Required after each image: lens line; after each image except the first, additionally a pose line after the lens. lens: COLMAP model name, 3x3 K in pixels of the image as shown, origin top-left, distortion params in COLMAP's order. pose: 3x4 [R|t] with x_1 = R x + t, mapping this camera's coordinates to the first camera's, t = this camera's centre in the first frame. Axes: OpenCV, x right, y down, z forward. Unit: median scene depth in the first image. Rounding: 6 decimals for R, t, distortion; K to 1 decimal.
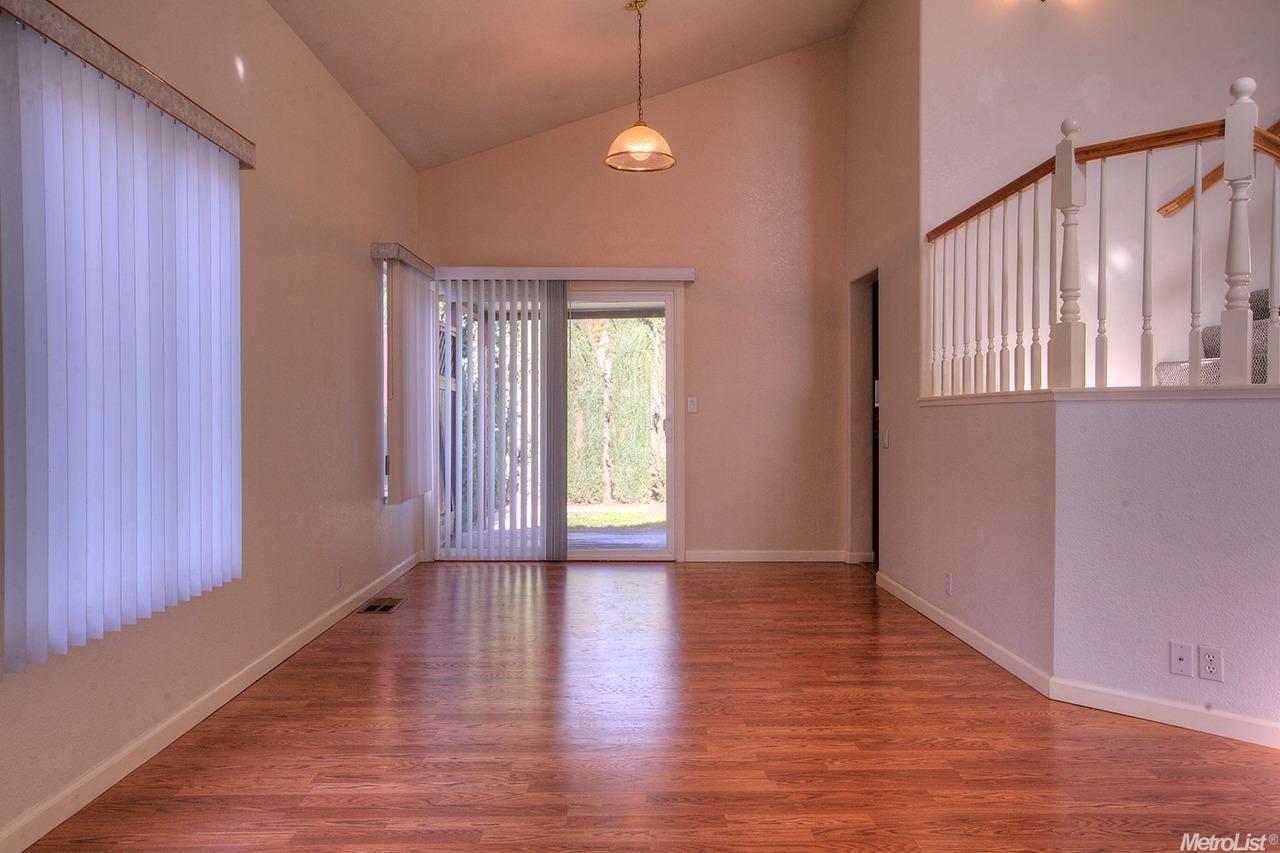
lens RADIAL K [[927.8, 0, 635.5], [0, 927.8, 422.5], [0, 0, 1]] dist [-0.021323, 0.035692]
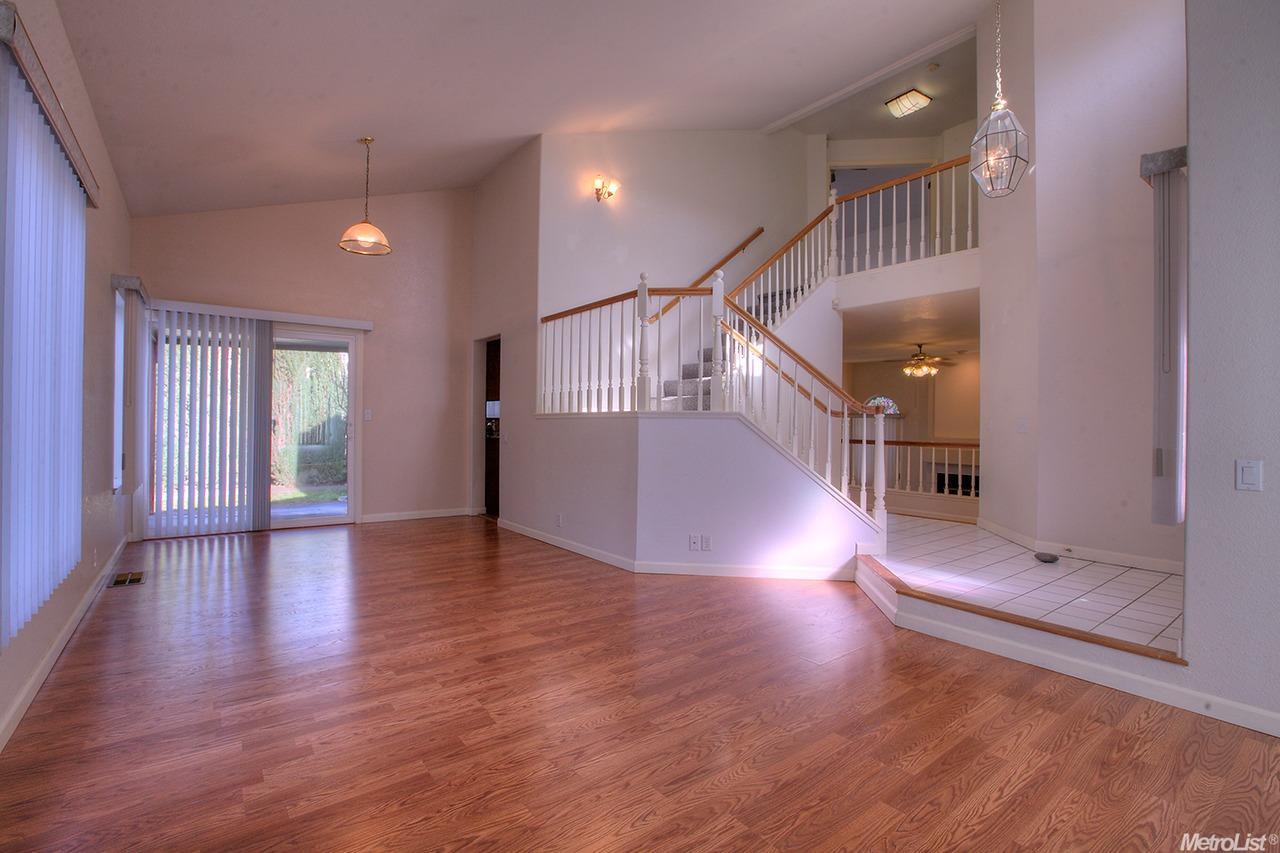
lens RADIAL K [[591.3, 0, 640.1], [0, 591.3, 422.9], [0, 0, 1]] dist [-0.029048, 0.004591]
pose [[0.805042, 0.009049, 0.593148, -0.192910], [-0.004637, 0.999949, -0.008963, -0.000447], [-0.593199, 0.004465, 0.805043, 0.004947]]
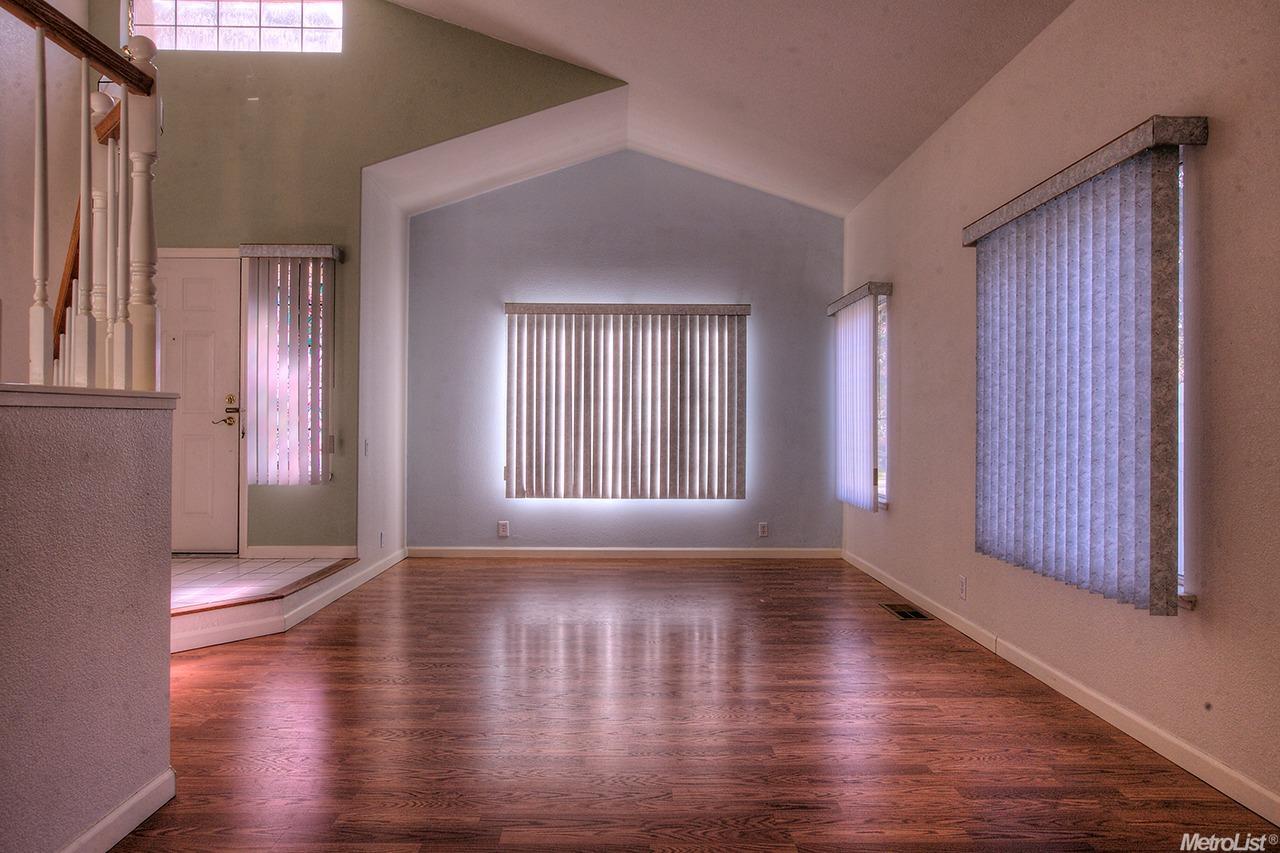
lens RADIAL K [[814.8, 0, 639.6], [0, 814.8, 423.5], [0, 0, 1]] dist [-0.000854, -0.000175]
pose [[-0.999879, -0.005782, -0.014453, 0.050227], [-0.005980, 0.999888, 0.013716, -0.015334], [0.014372, 0.013800, -0.999801, 1.170265]]
